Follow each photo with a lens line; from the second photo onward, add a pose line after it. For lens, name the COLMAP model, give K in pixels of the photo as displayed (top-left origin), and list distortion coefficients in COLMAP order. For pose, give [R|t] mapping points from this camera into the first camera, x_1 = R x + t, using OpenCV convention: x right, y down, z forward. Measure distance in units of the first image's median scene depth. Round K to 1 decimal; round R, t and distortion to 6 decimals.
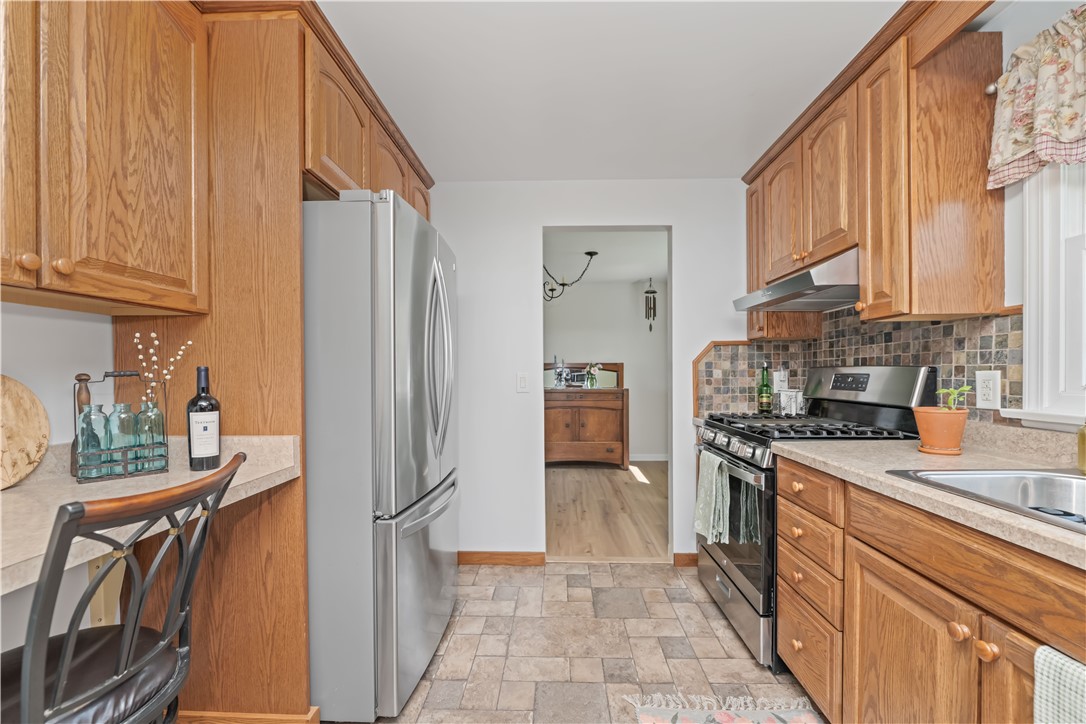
lens RADIAL K [[438.9, 0, 557.2], [0, 438.9, 377.0], [0, 0, 1]] dist [-0.004247, -0.001748]
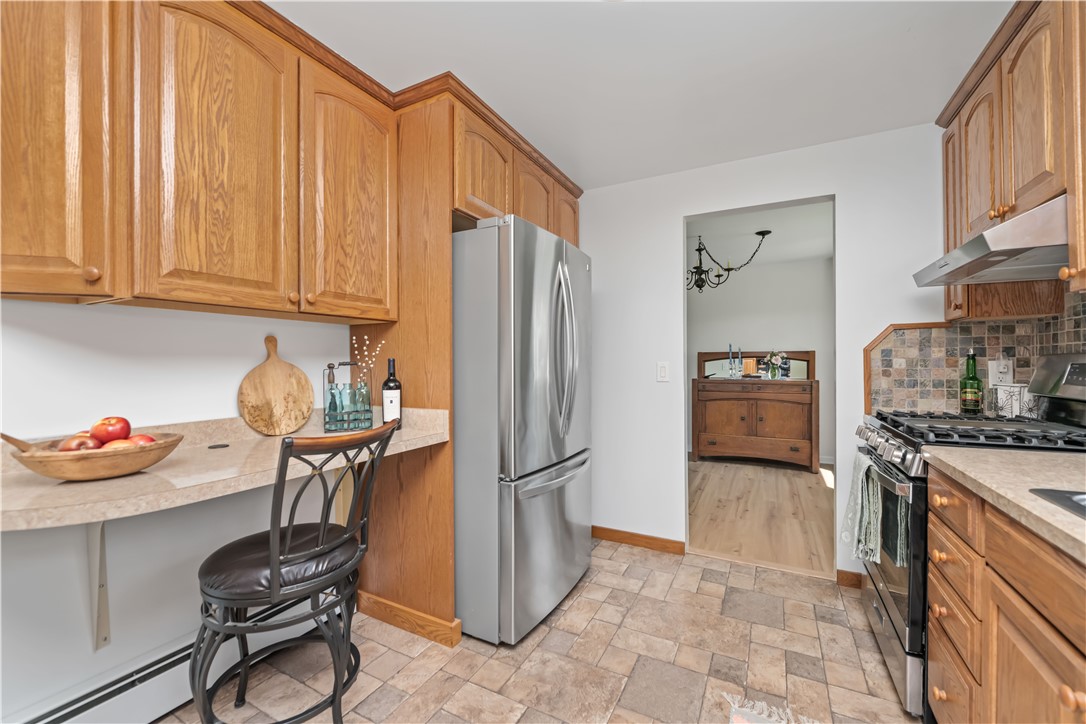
lens RADIAL K [[438.9, 0, 556.7], [0, 438.9, 363.3], [0, 0, 1]] dist [-0.004247, -0.001748]
pose [[0.900440, -0.000384, -0.434981, 0.231022], [-0.002819, 0.999973, -0.006719, 0.000124], [0.434972, 0.007276, 0.900415, -0.044848]]
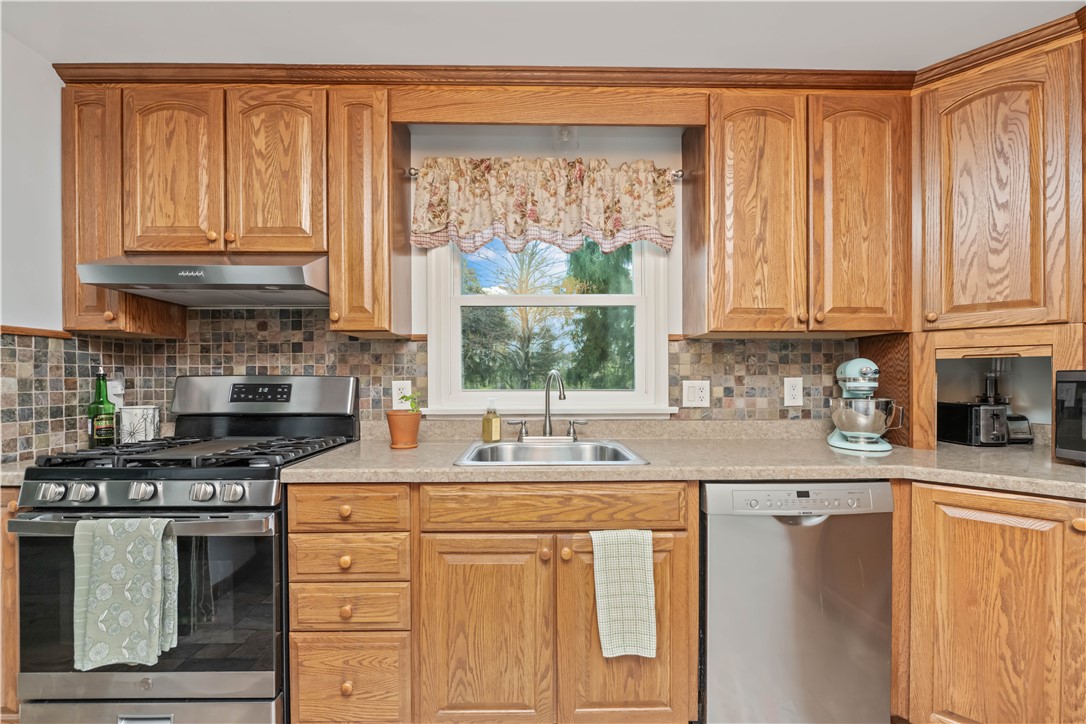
lens RADIAL K [[438.9, 0, 539.0], [0, 438.9, 382.8], [0, 0, 1]] dist [-0.004247, -0.001748]
pose [[-0.020073, -0.000824, 0.999798, -0.317773], [0.012768, 0.999918, 0.001080, -0.003835], [-0.999717, 0.012787, -0.020061, 0.557013]]
